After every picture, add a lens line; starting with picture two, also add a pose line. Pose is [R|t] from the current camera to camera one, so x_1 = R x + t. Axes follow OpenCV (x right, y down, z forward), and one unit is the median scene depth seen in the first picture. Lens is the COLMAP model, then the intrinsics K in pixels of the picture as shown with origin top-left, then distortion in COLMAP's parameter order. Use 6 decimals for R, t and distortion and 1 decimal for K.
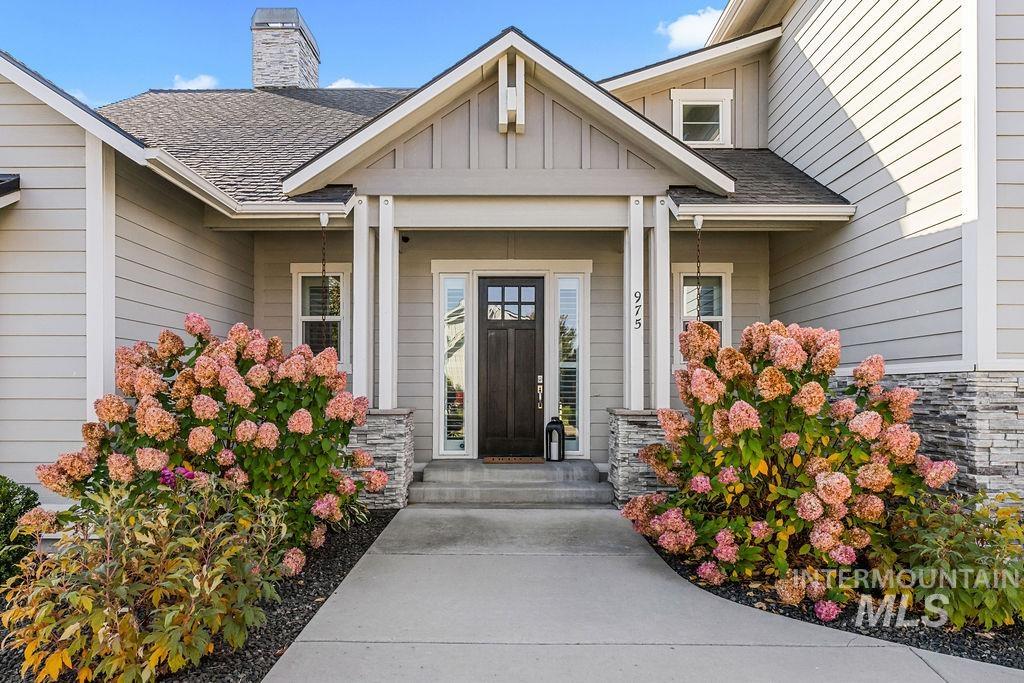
lens RADIAL K [[608.8, 0, 531.8], [0, 608.8, 380.8], [0, 0, 1]] dist [-0.017042, 0.000083]
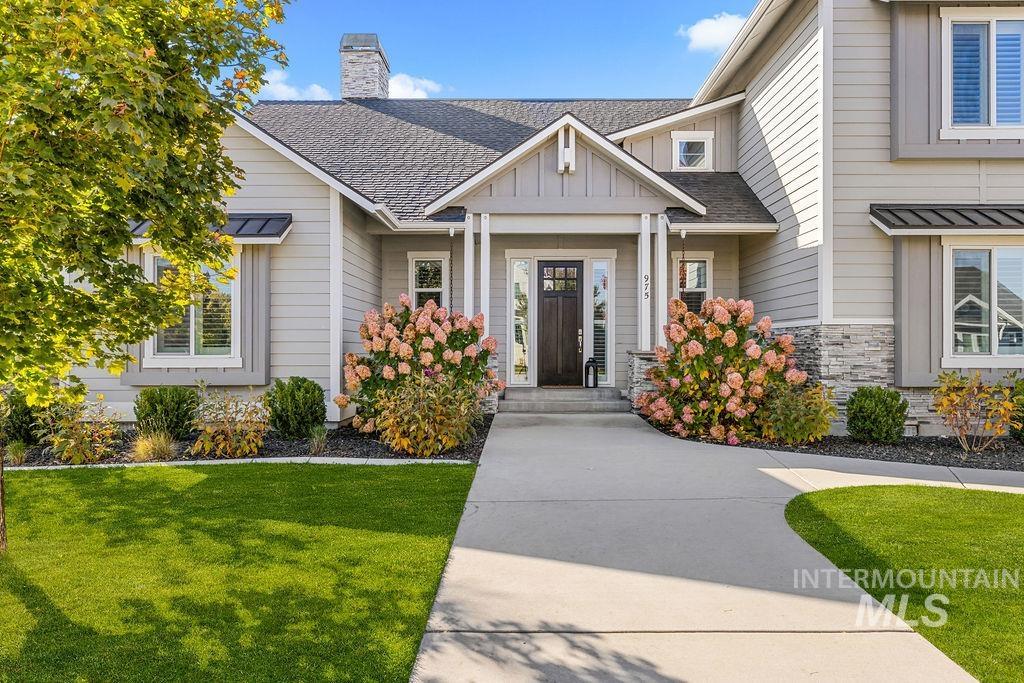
lens RADIAL K [[825.1, 0, 515.2], [0, 825.1, 349.8], [0, 0, 1]] dist [-0.007460, 0.010690]
pose [[0.999913, -0.000726, -0.013137, -0.141962], [0.000824, 0.999972, 0.007442, 0.031129], [0.013131, -0.007453, 0.999886, -1.179801]]
